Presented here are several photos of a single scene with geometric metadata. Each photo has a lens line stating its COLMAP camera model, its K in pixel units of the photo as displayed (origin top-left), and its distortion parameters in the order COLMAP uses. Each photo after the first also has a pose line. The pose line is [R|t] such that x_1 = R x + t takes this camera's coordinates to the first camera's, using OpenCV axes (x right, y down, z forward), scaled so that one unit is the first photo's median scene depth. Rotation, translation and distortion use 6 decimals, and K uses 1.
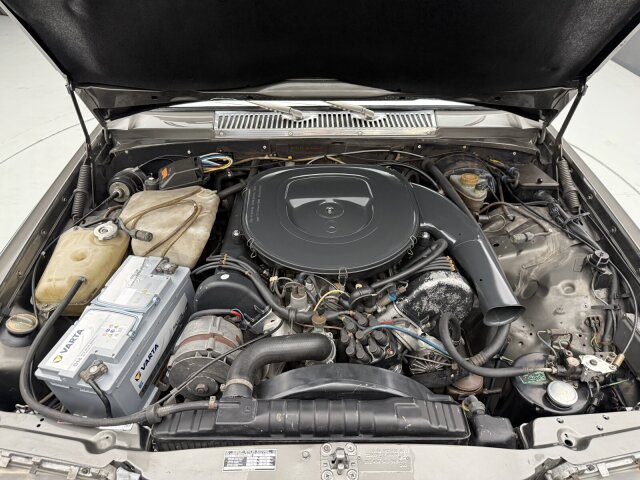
lens RADIAL K [[458.0, 0, 315.1], [0, 458.0, 239.6], [0, 0, 1]] dist [0.061101, -0.080274]
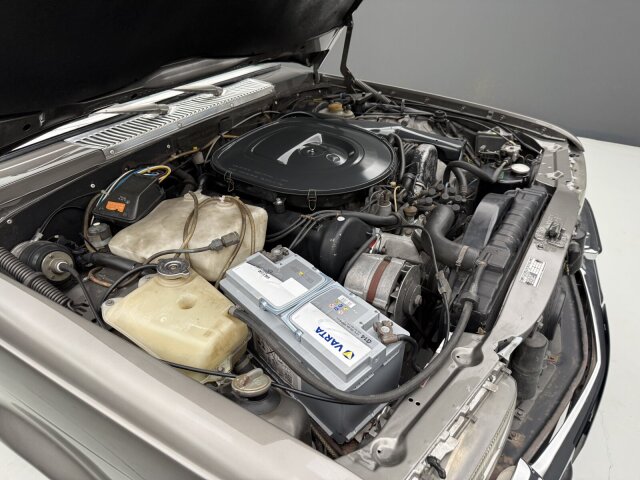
lens RADIAL K [[458.0, 0, 315.1], [0, 458.0, 239.6], [0, 0, 1]] dist [0.061101, -0.080274]
pose [[0.548007, -0.459572, 0.698915, -0.668938], [0.524589, 0.839635, 0.140781, -0.032966], [-0.651533, 0.289494, 0.701212, 0.267372]]
